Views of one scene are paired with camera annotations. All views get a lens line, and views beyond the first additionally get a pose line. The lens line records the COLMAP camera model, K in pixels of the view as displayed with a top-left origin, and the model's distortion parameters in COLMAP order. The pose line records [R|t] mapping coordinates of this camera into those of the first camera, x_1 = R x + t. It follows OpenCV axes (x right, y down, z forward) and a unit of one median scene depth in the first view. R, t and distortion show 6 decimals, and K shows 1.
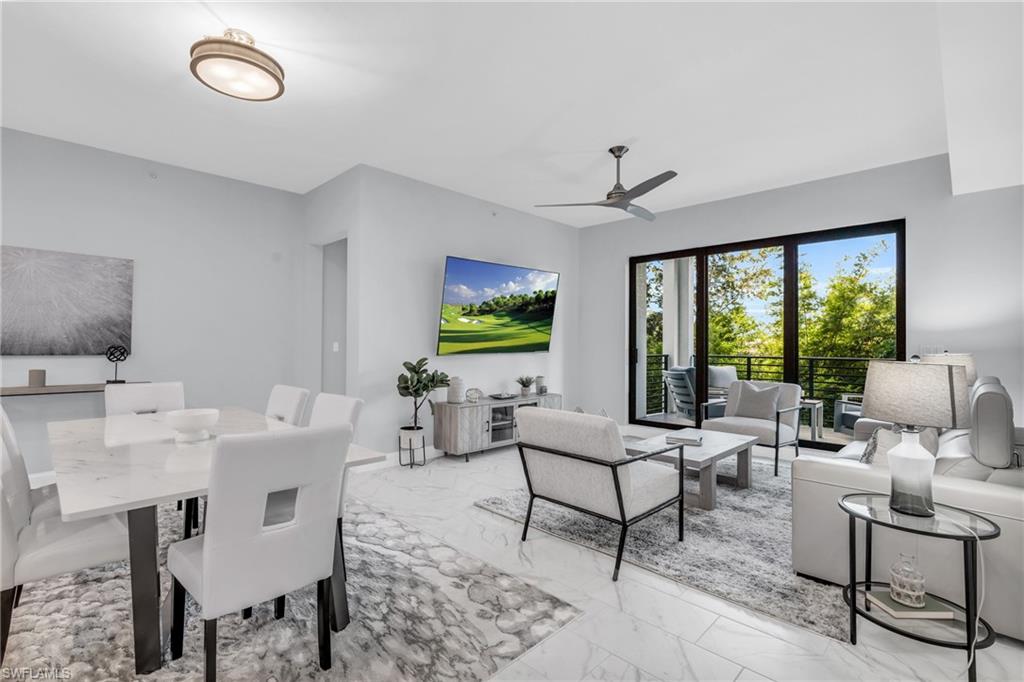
lens RADIAL K [[469.3, 0, 505.1], [0, 469.3, 342.8], [0, 0, 1]] dist [-0.012246, 0.003660]
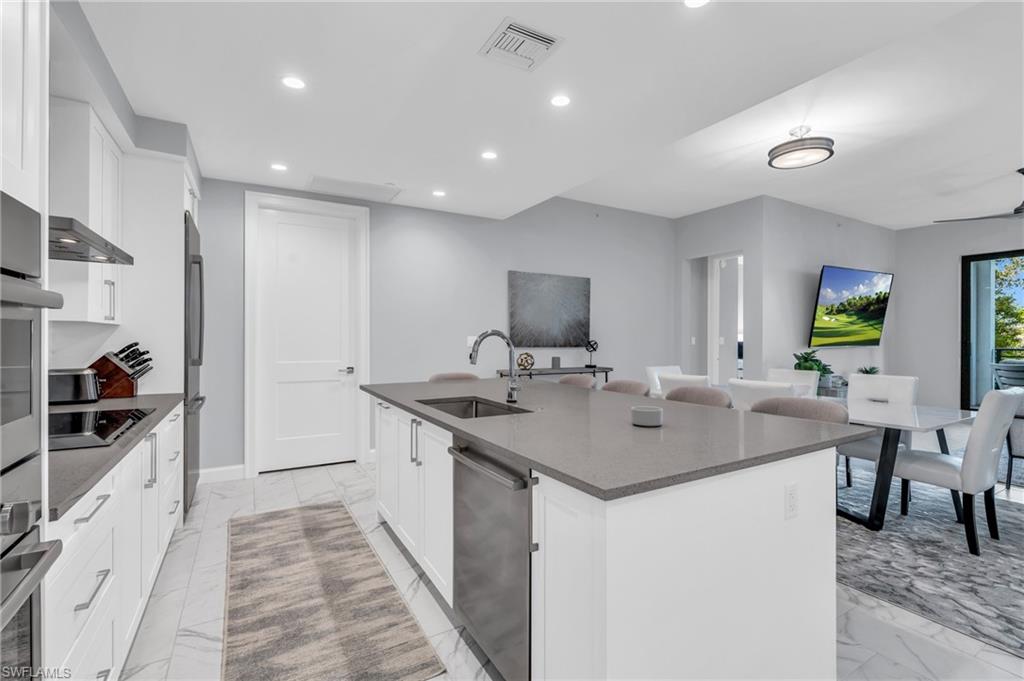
lens RADIAL K [[469.3, 0, 522.3], [0, 469.3, 347.8], [0, 0, 1]] dist [-0.012246, 0.003660]
pose [[0.965586, 0.000520, -0.260085, -0.498323], [0.001290, 0.999976, 0.006785, 0.013980], [0.260083, -0.006887, 0.965562, -0.305847]]
